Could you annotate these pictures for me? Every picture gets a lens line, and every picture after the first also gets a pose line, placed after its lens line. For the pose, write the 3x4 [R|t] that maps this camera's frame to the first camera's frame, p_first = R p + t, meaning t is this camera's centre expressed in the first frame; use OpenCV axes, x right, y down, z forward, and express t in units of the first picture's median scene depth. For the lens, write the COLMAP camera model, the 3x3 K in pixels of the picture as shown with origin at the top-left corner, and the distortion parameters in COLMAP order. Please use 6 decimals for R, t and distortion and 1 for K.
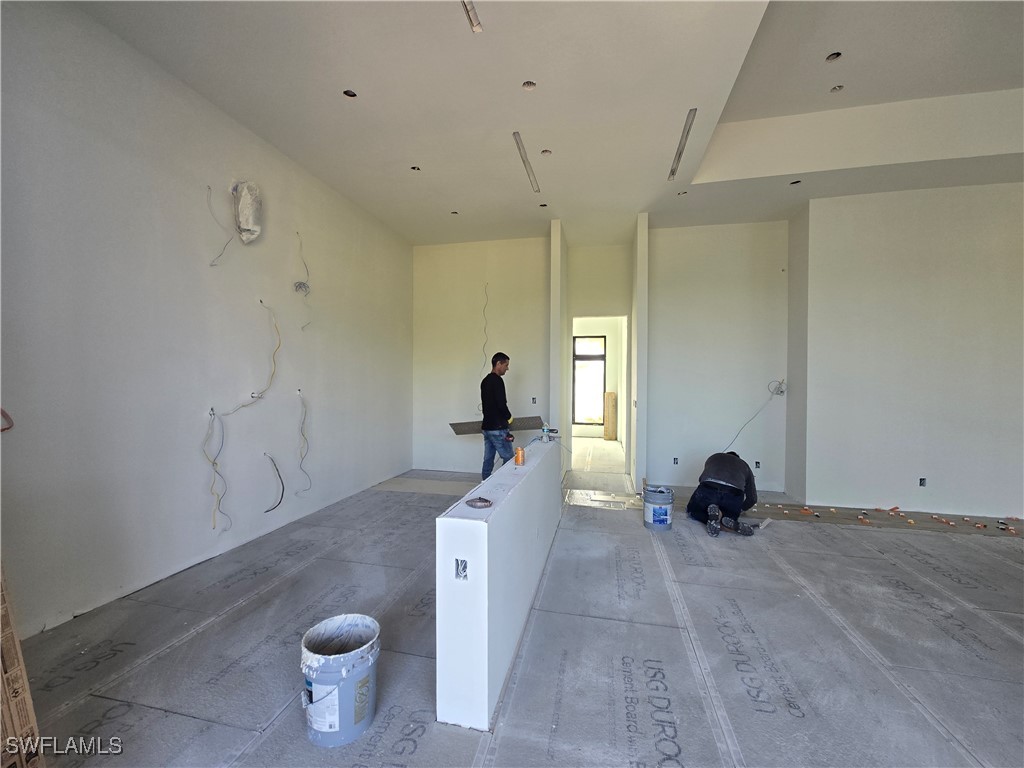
lens RADIAL K [[420.3, 0, 506.2], [0, 420.3, 388.4], [0, 0, 1]] dist [-0.000609, 0.000459]
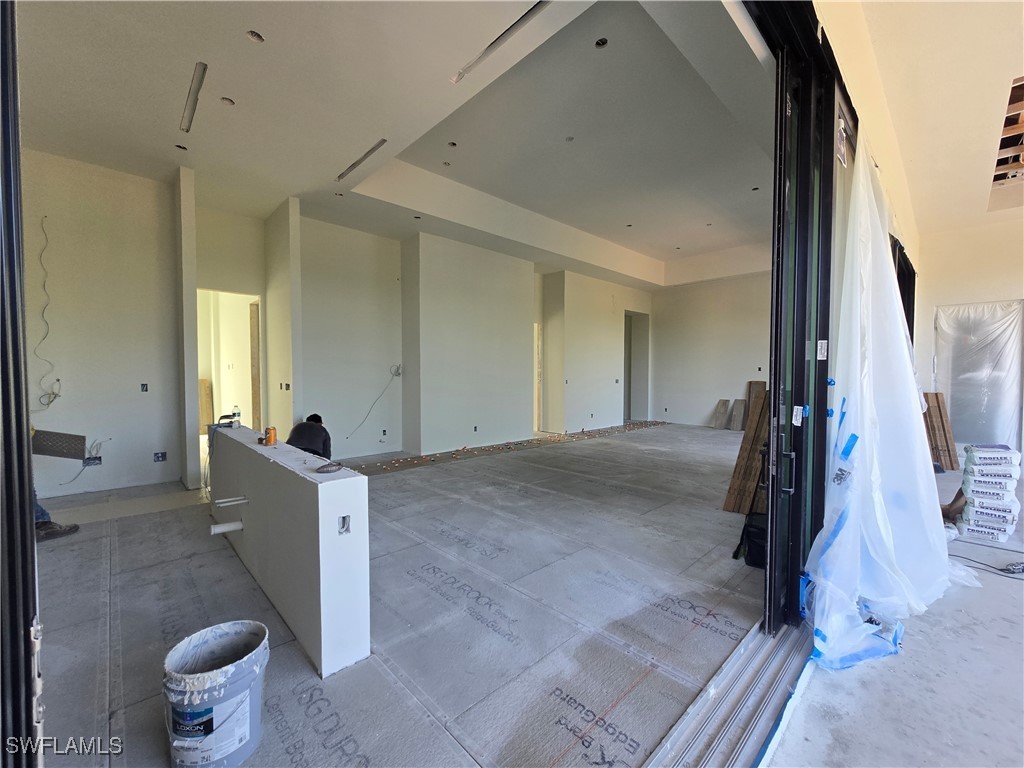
lens RADIAL K [[420.3, 0, 506.2], [0, 420.3, 388.4], [0, 0, 1]] dist [-0.000609, 0.000459]
pose [[0.544239, -0.032615, 0.838296, -0.535538], [0.011040, 0.999436, 0.031717, 0.032641], [-0.838858, -0.008007, 0.544292, 0.042208]]
